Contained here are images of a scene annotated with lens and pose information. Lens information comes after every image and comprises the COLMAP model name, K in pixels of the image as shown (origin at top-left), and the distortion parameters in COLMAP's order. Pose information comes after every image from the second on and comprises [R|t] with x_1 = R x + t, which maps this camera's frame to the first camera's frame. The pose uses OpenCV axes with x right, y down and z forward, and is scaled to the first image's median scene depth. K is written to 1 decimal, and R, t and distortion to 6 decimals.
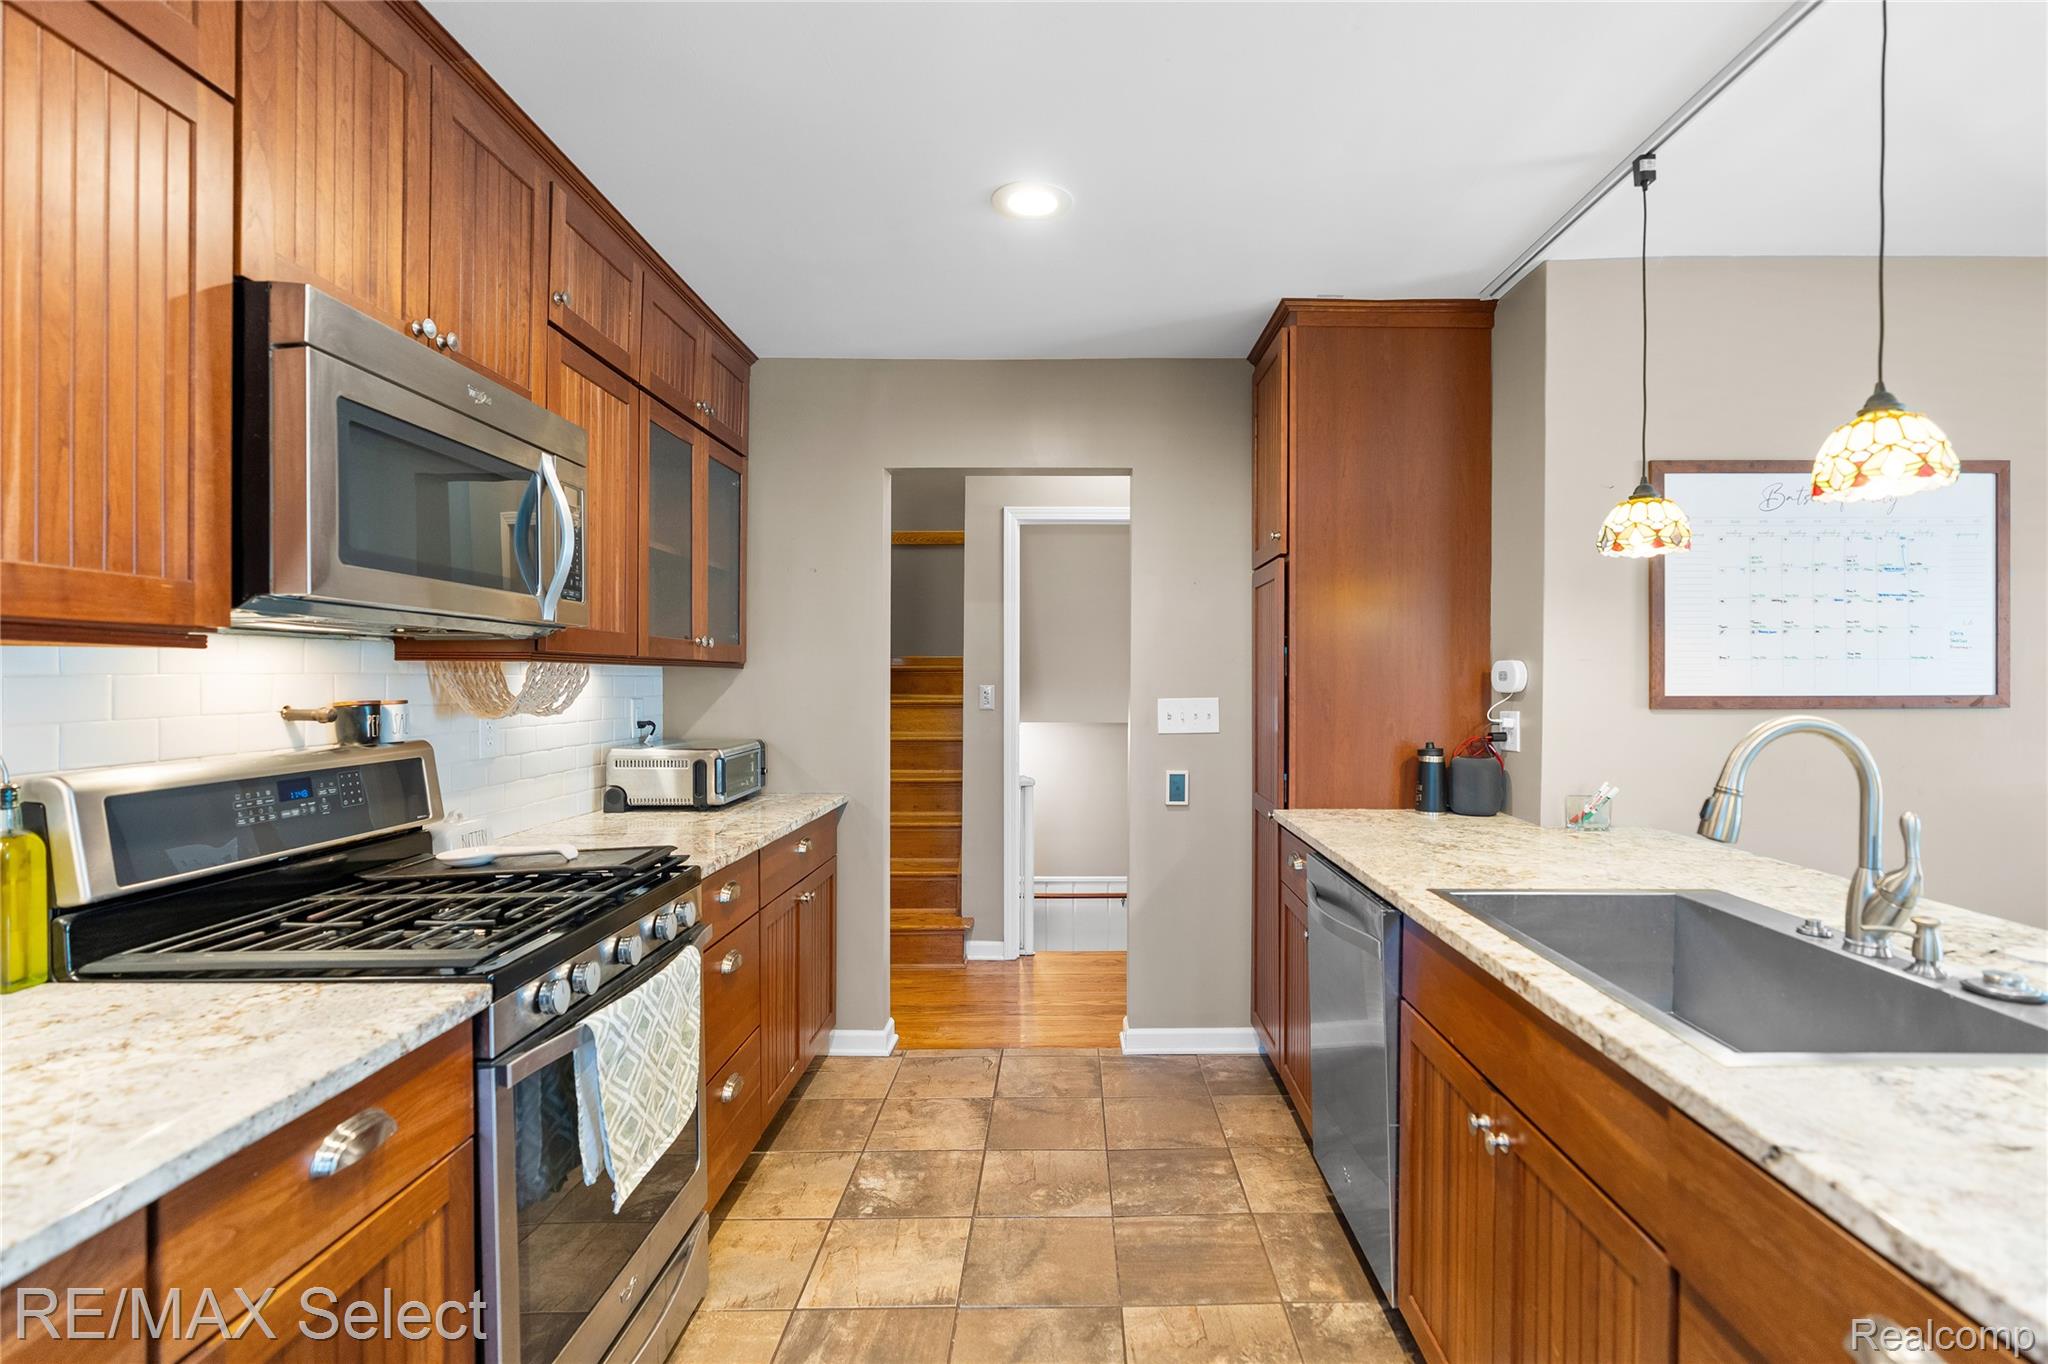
lens RADIAL K [[967.7, 0, 1078.7], [0, 967.7, 687.6], [0, 0, 1]] dist [-0.017782, 0.001930]
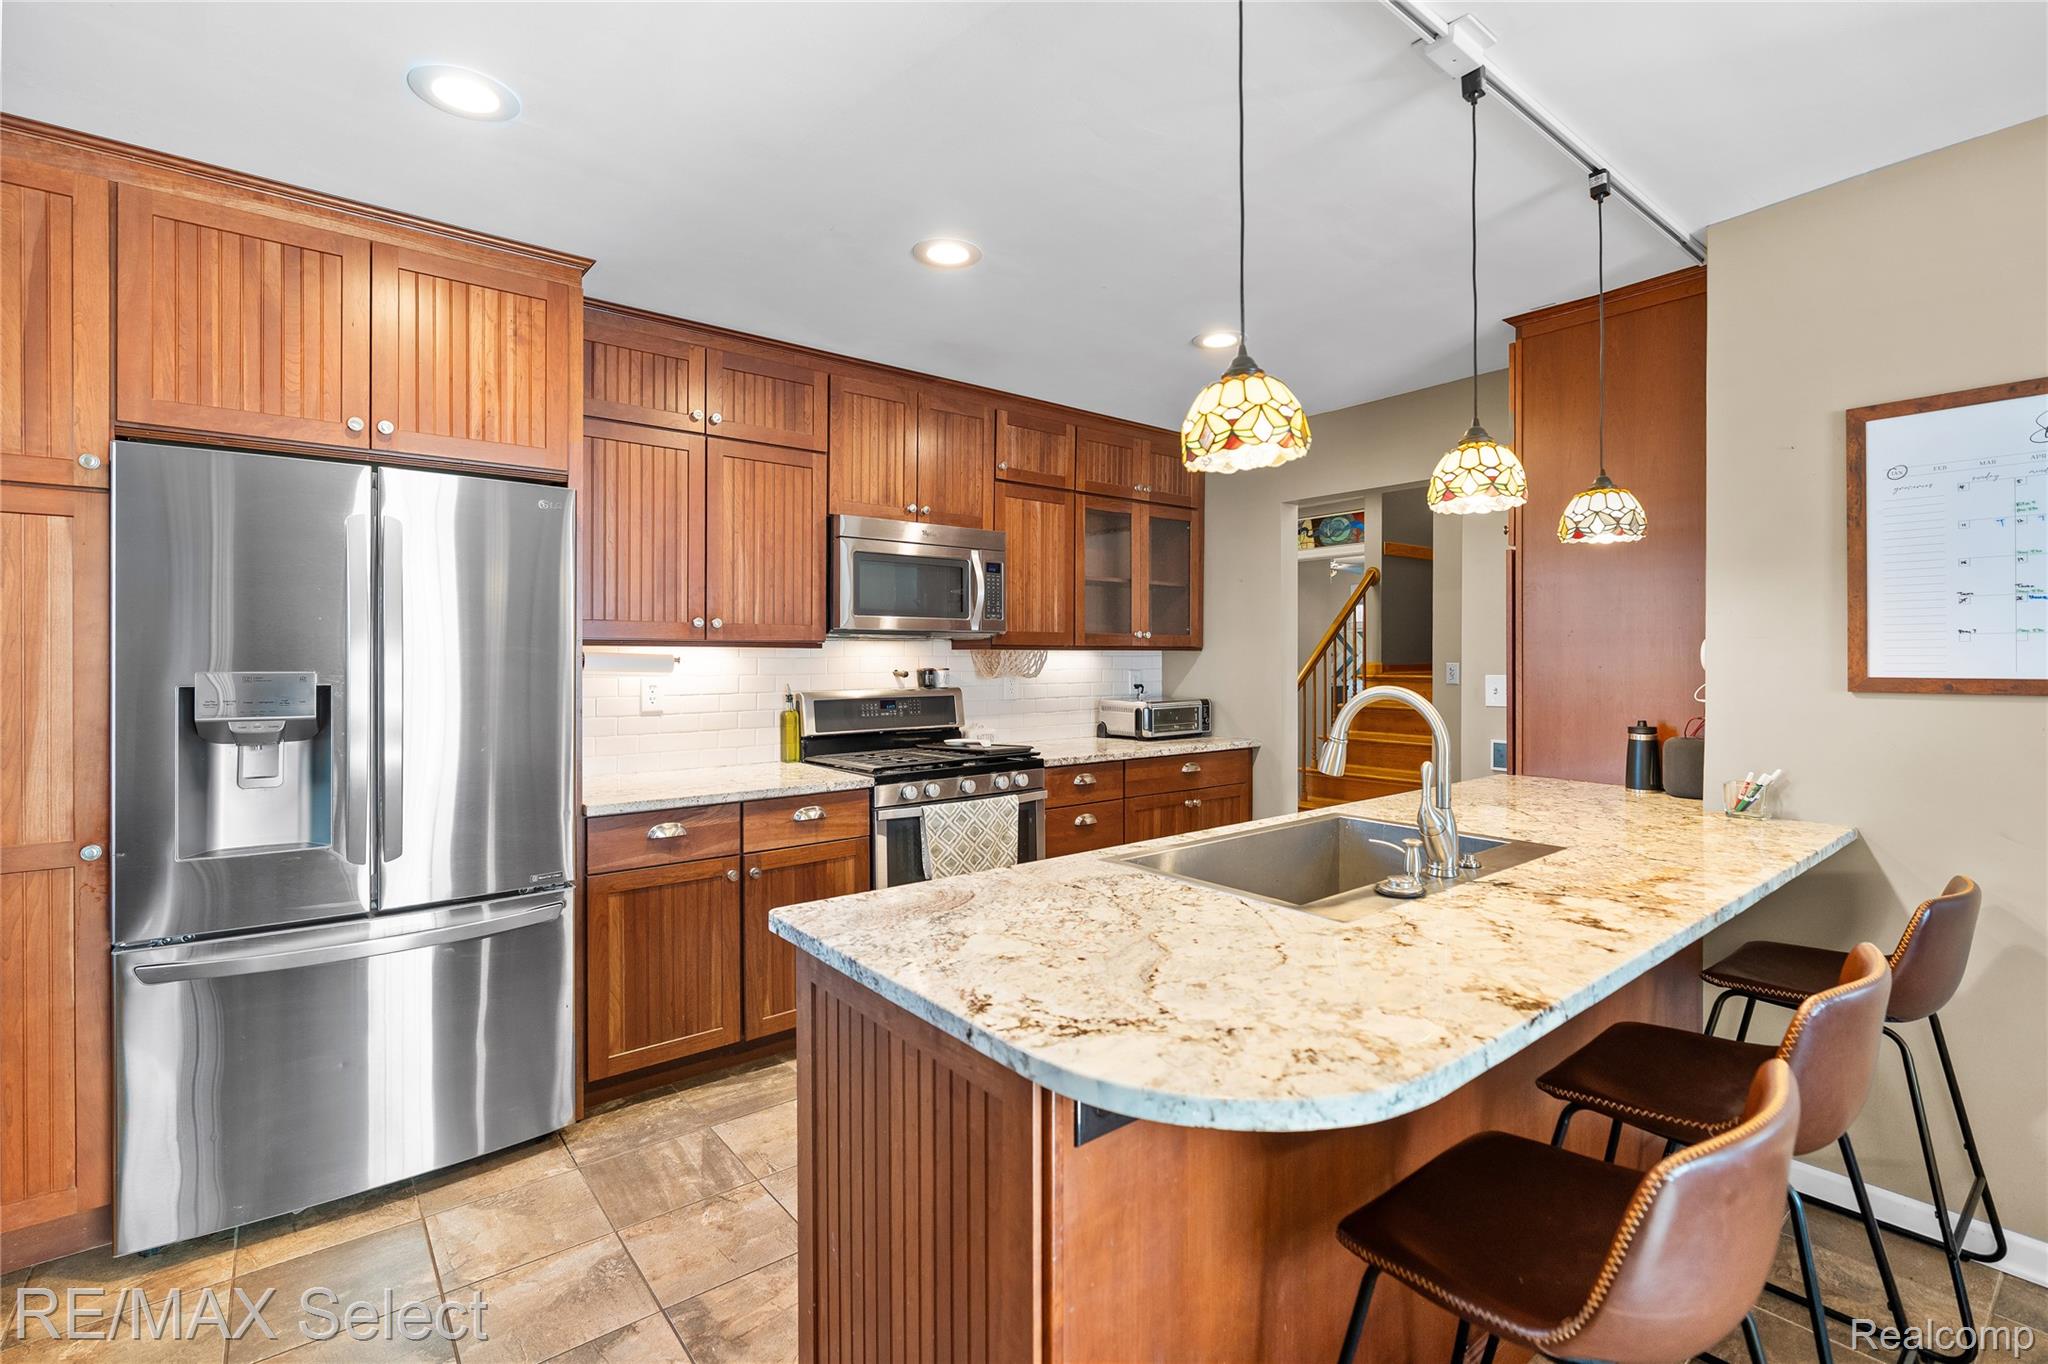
lens RADIAL K [[934.0, 0, 1038.4], [0, 934.0, 653.9], [0, 0, 1]] dist [-0.004527, 0.000714]
pose [[0.624318, -0.003818, -0.781161, 0.812268], [-0.004516, 0.999954, -0.008497, -0.001966], [0.781157, 0.008833, 0.624272, -0.111003]]
